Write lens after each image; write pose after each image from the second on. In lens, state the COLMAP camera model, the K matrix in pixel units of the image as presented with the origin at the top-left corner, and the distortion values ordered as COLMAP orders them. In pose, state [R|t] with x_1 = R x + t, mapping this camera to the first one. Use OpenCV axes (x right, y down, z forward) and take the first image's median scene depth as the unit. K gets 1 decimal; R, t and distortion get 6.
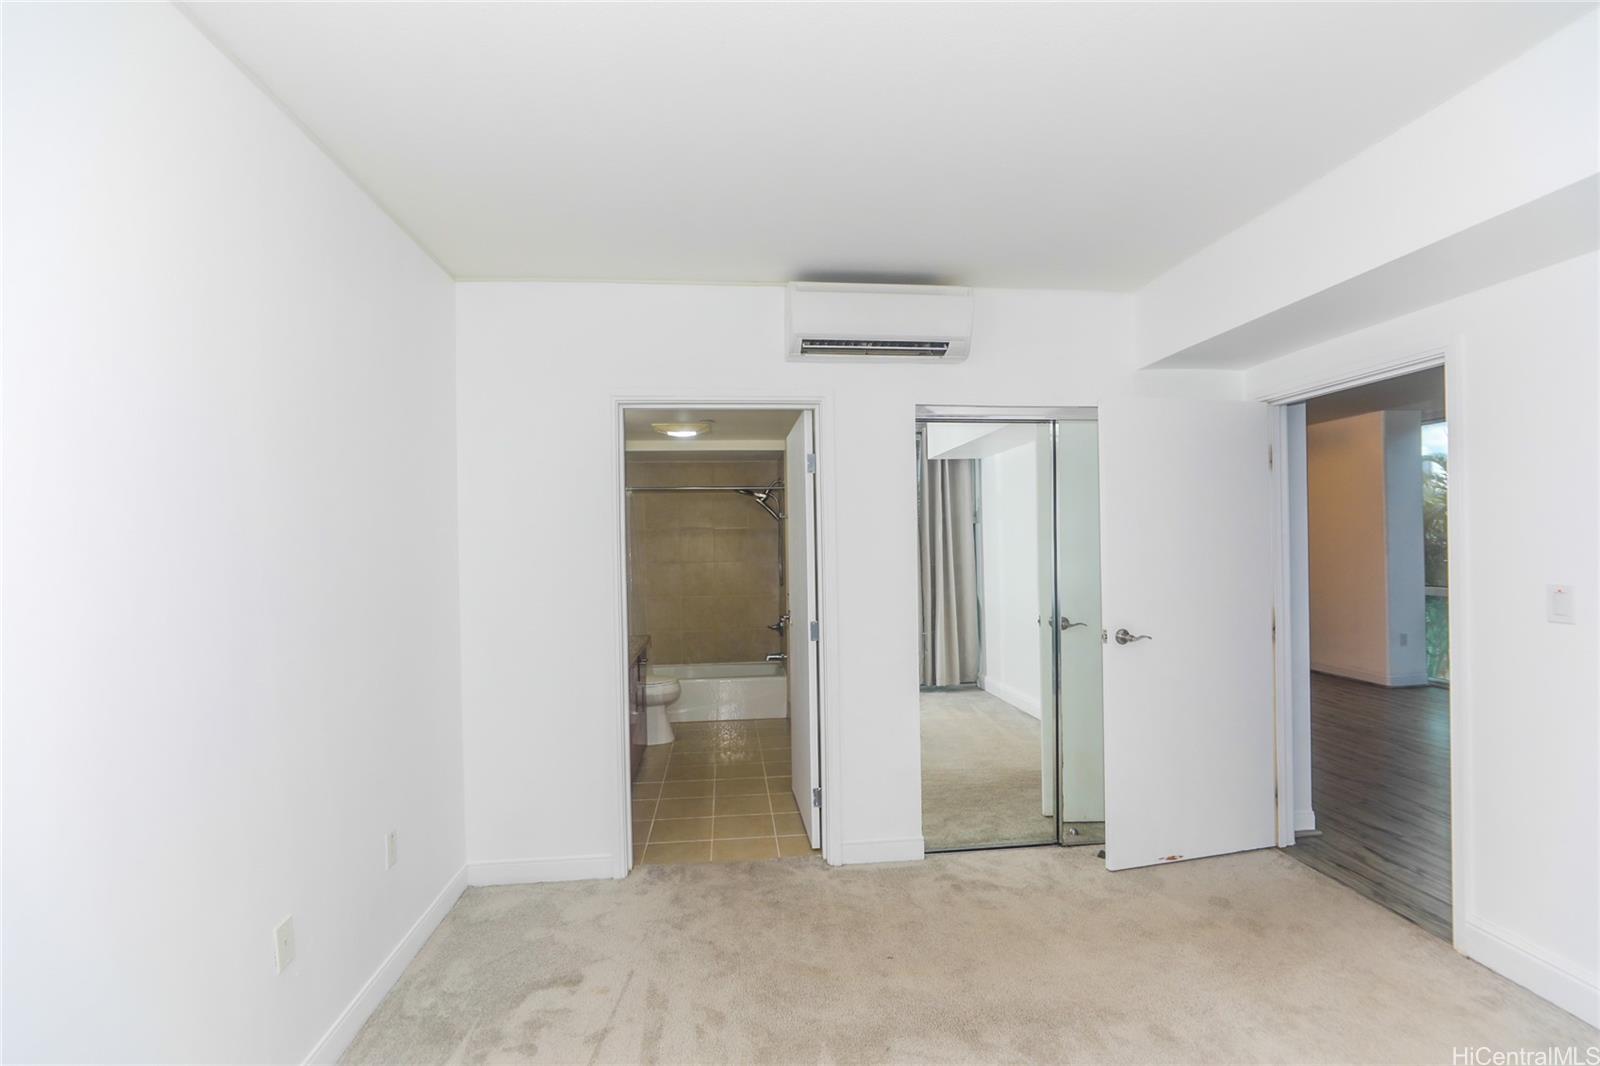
lens RADIAL K [[727.3, 0, 804.8], [0, 727.3, 538.5], [0, 0, 1]] dist [-0.031482, 0.013780]
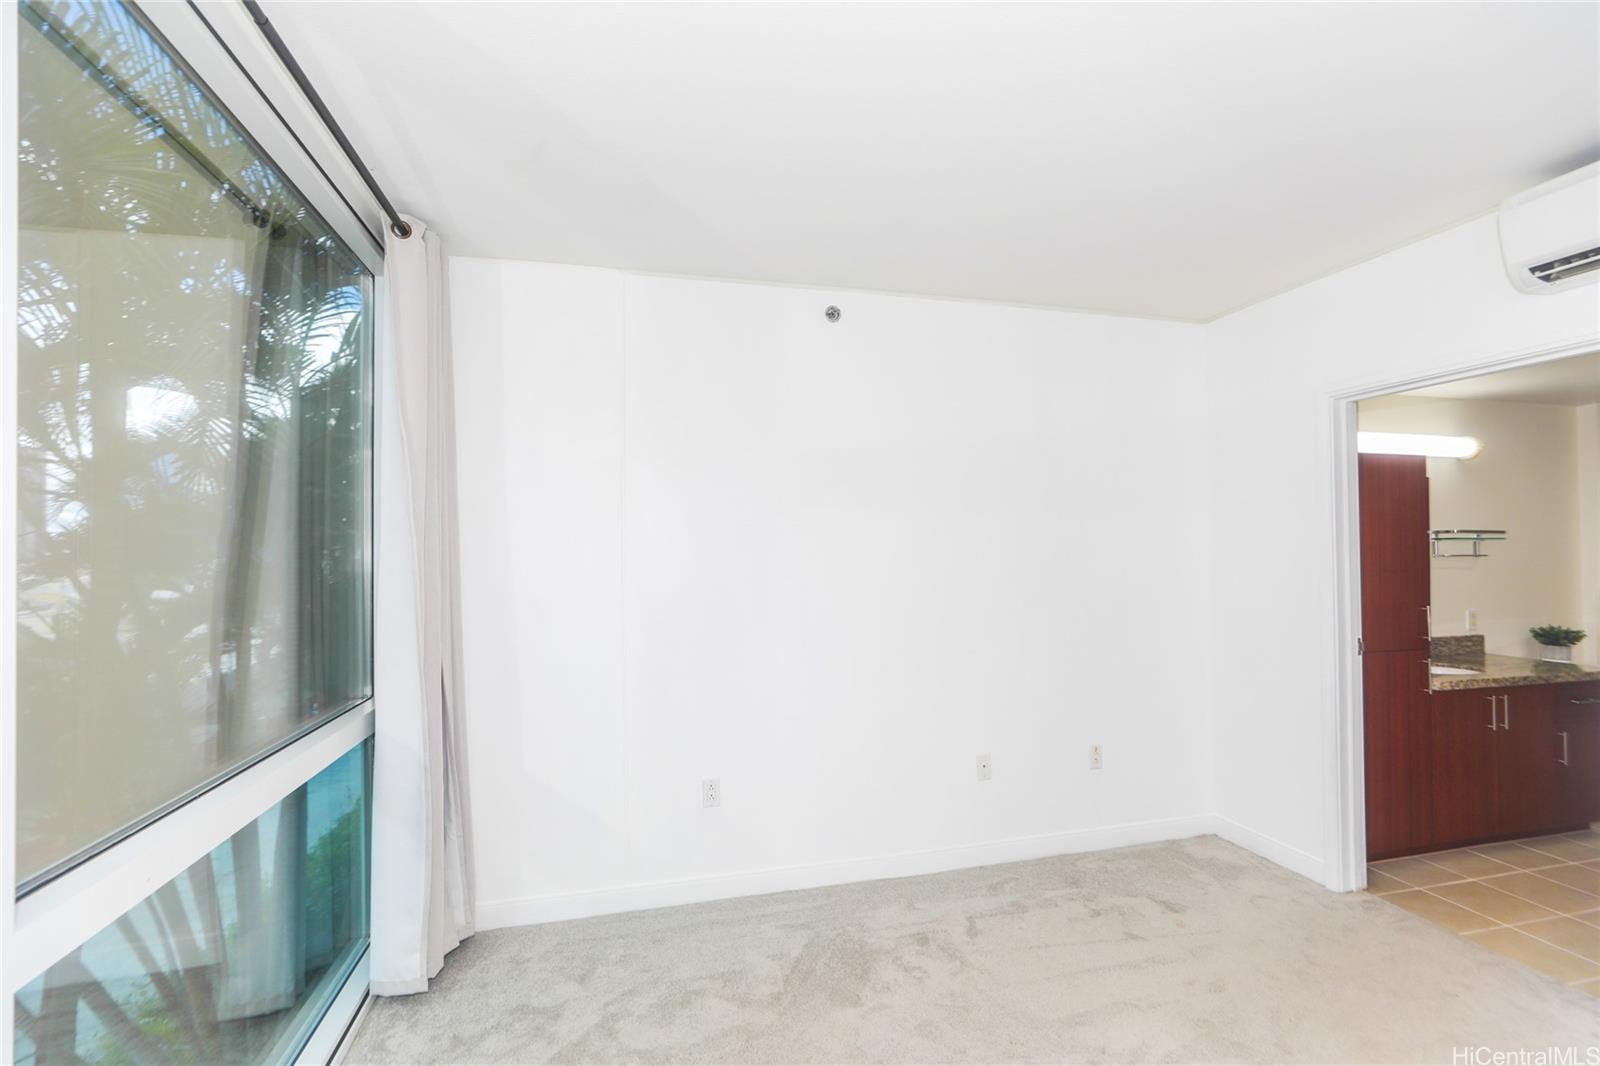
lens RADIAL K [[744.9, 0, 821.8], [0, 744.9, 556.4], [0, 0, 1]] dist [-0.024169, 0.015423]
pose [[0.156653, 0.022278, -0.987402, 0.604471], [0.018387, 0.999507, 0.025468, -0.016509], [0.987482, -0.022145, 0.156166, 0.174854]]
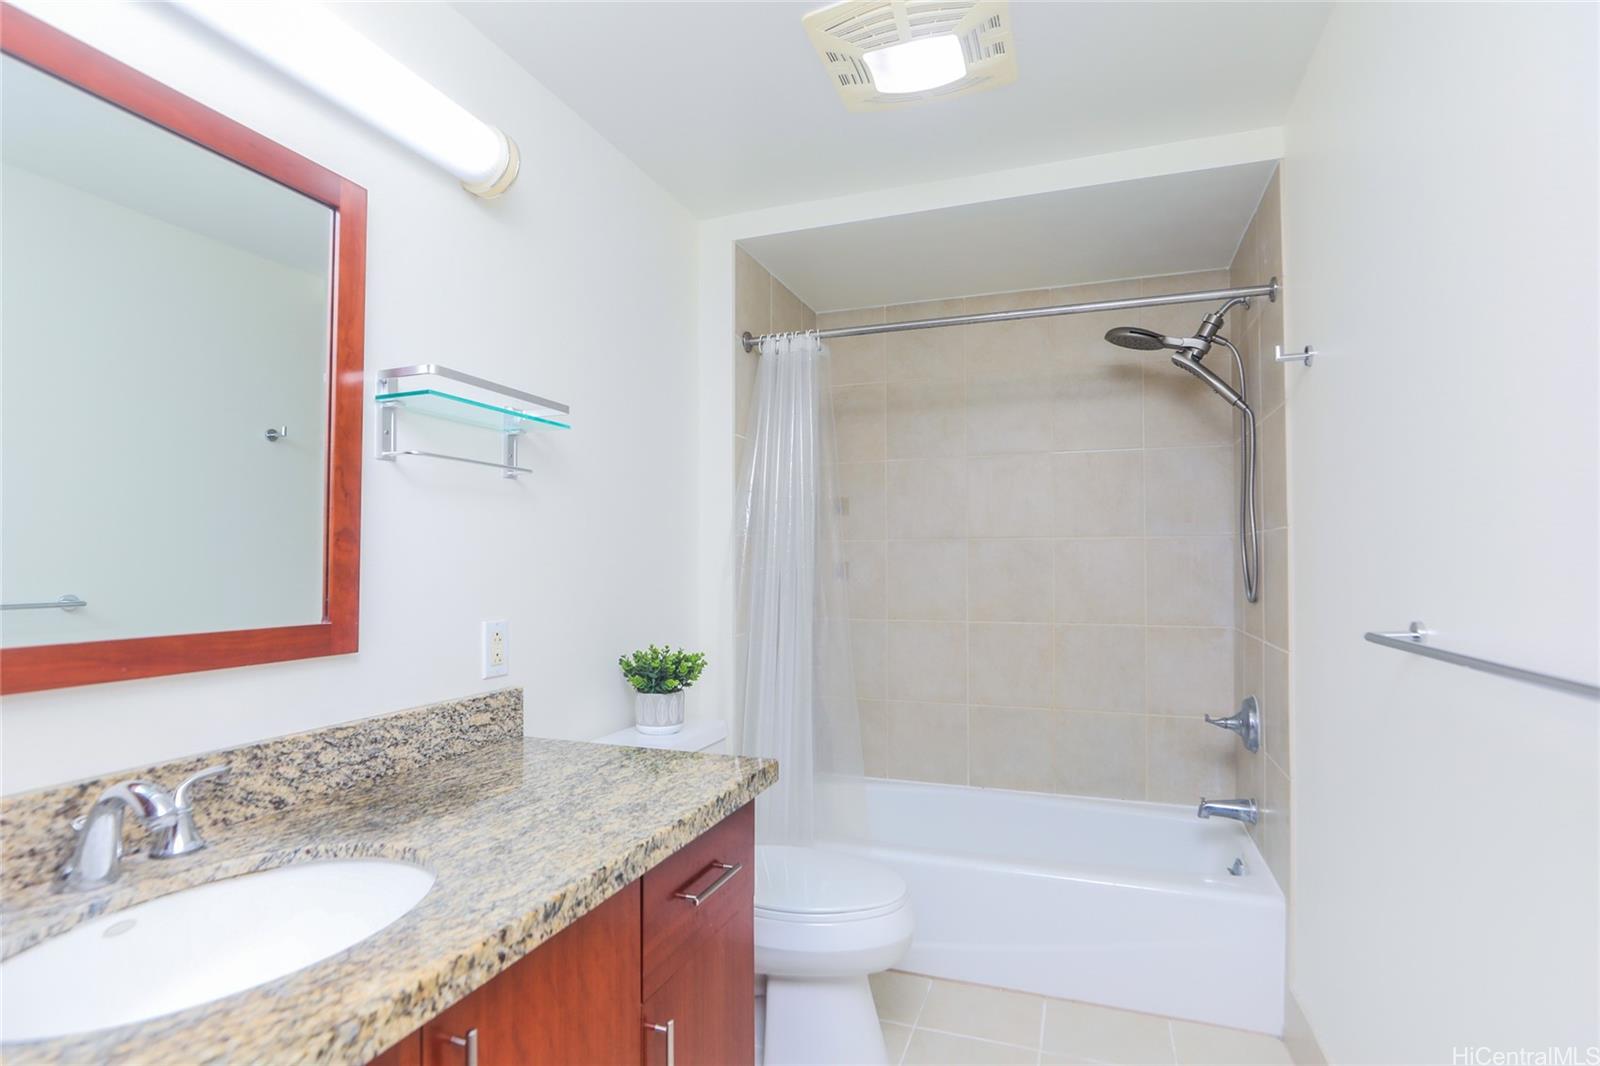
lens RADIAL K [[827.4, 0, 799.2], [0, 827.4, 557.4], [0, 0, 1]] dist [-0.000305, 0.000038]
pose [[0.898863, 0.018886, -0.437823, -0.106613], [-0.014708, 0.999808, 0.012931, 0.083805], [0.437983, -0.005183, 0.898968, 1.133158]]
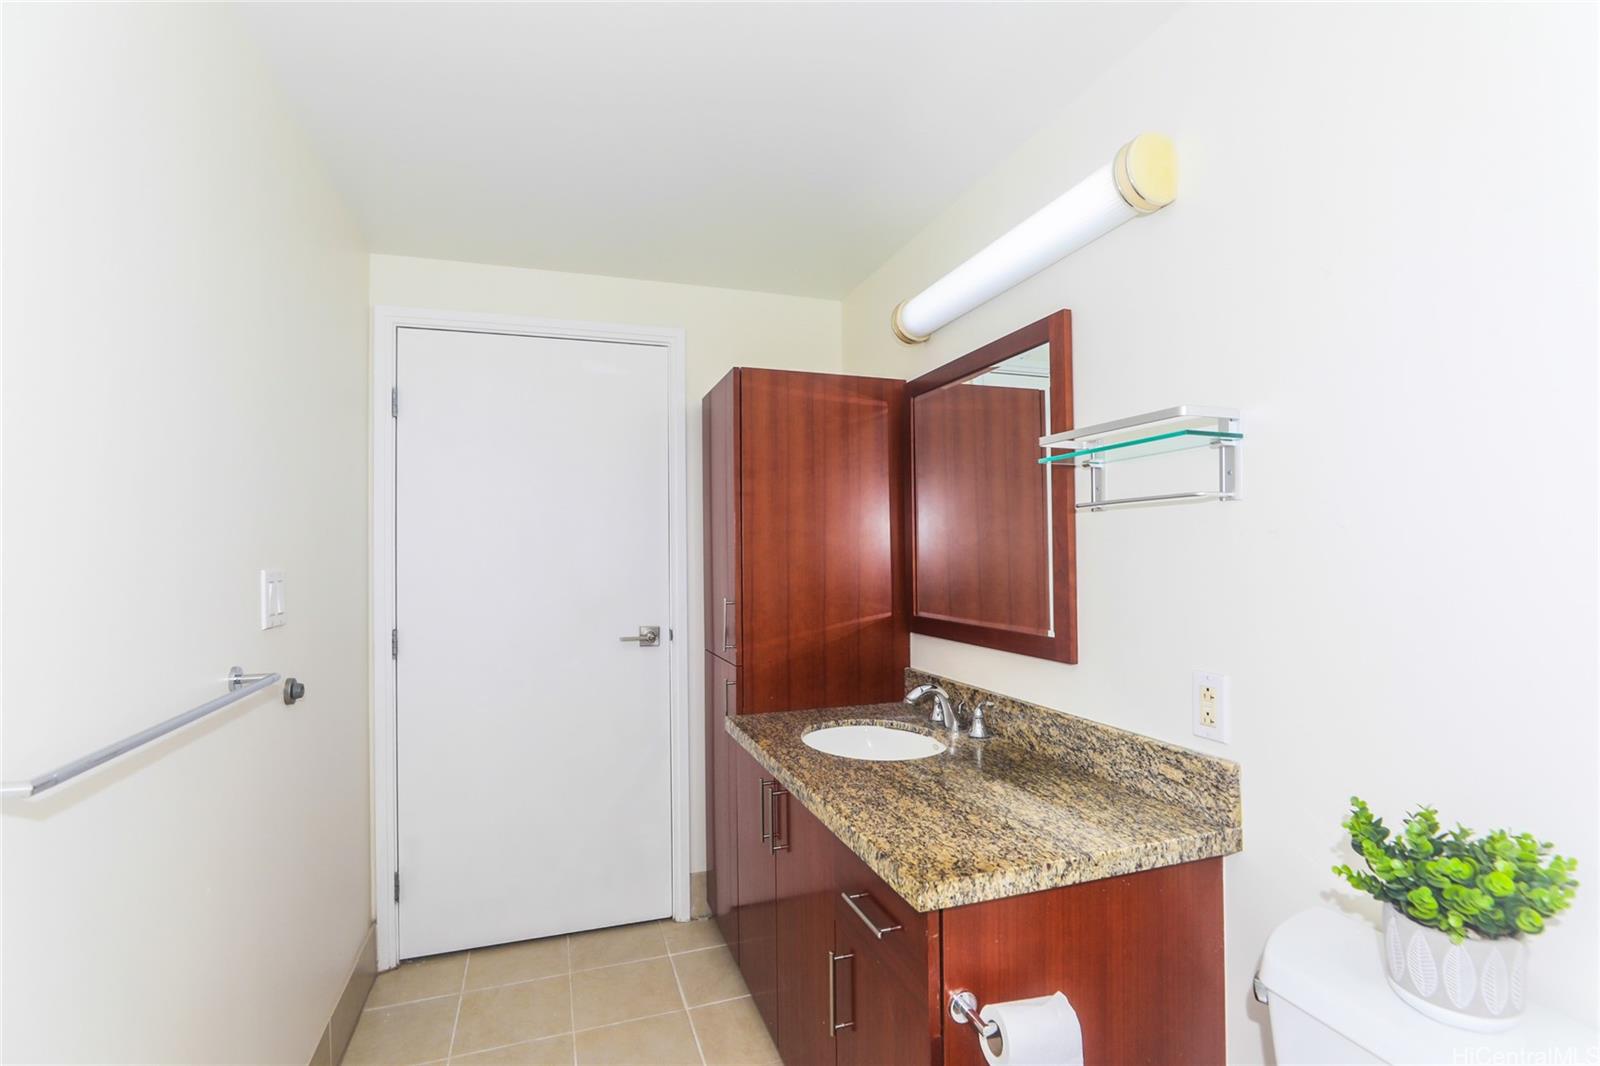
lens RADIAL K [[727.3, 0, 804.8], [0, 727.3, 538.5], [0, 0, 1]] dist [-0.031482, 0.013780]
pose [[-0.970104, 0.025410, -0.241356, -0.201165], [0.033322, 0.999031, -0.028759, 0.064891], [0.240391, -0.035942, -0.970010, 1.826772]]
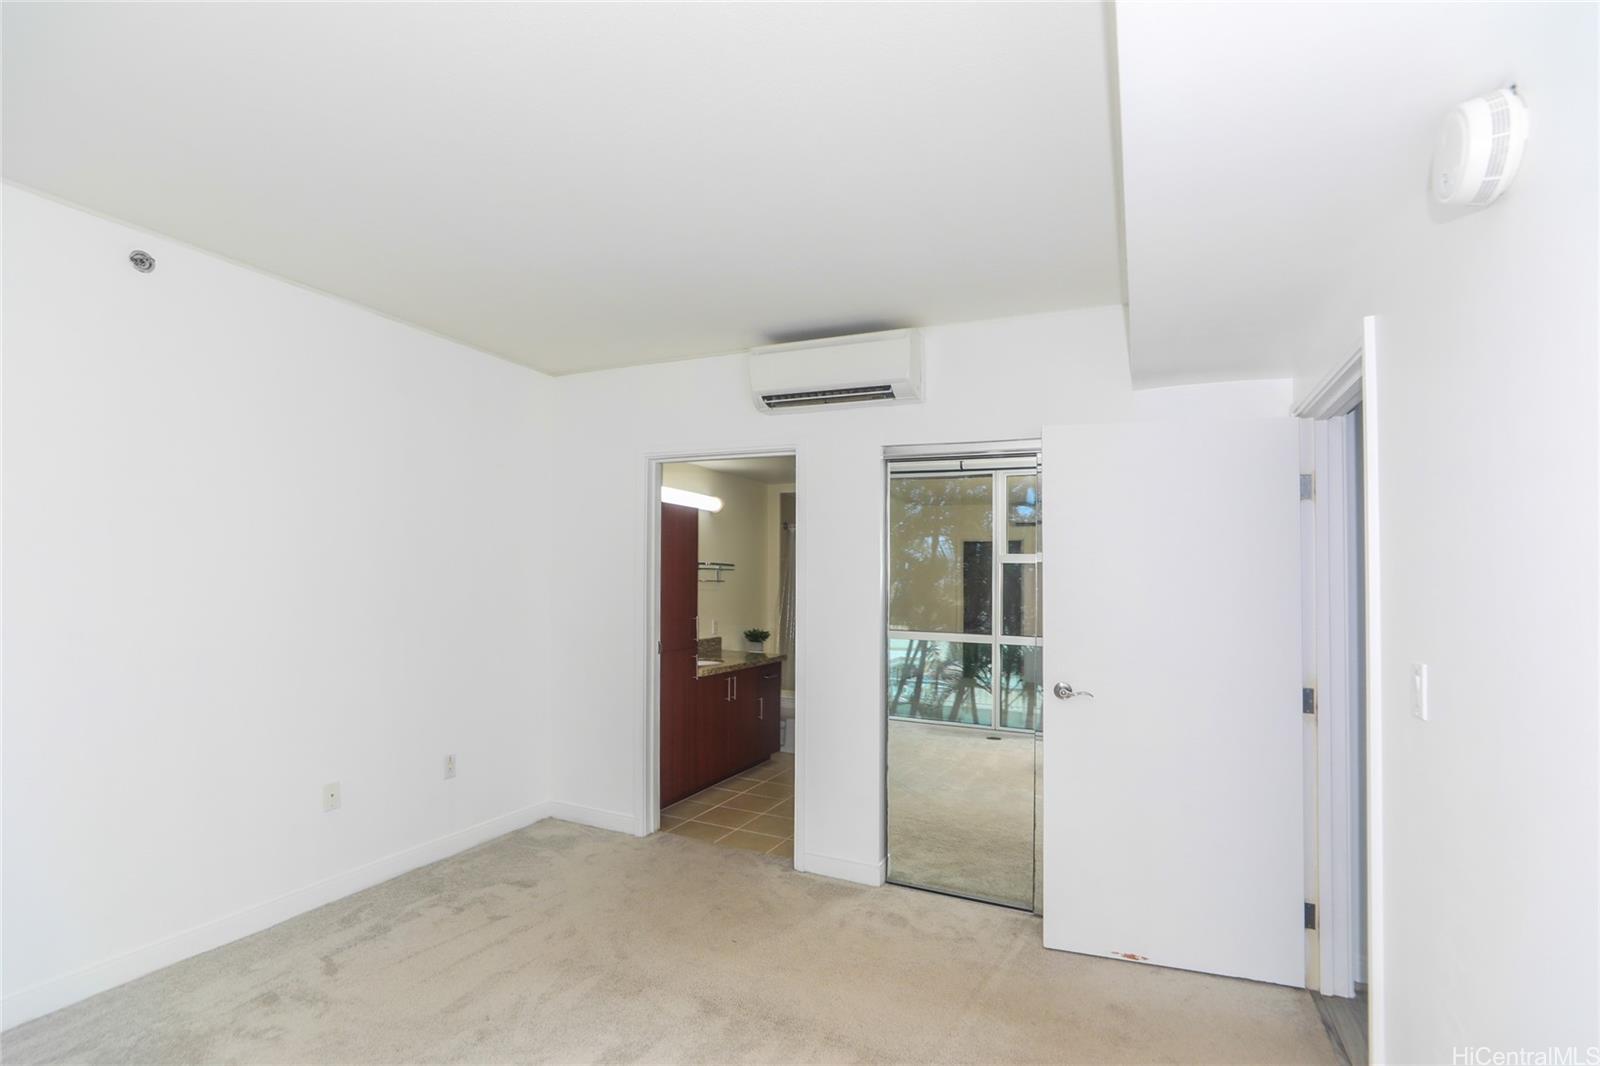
lens RADIAL K [[732.2, 0, 805.0], [0, 732.2, 568.3], [0, 0, 1]] dist [-0.032189, 0.021457]
pose [[0.856552, 0.028842, -0.515254, 0.631109], [-0.029798, 0.999535, 0.006413, -0.014114], [0.515199, 0.009860, 0.857014, 0.054005]]
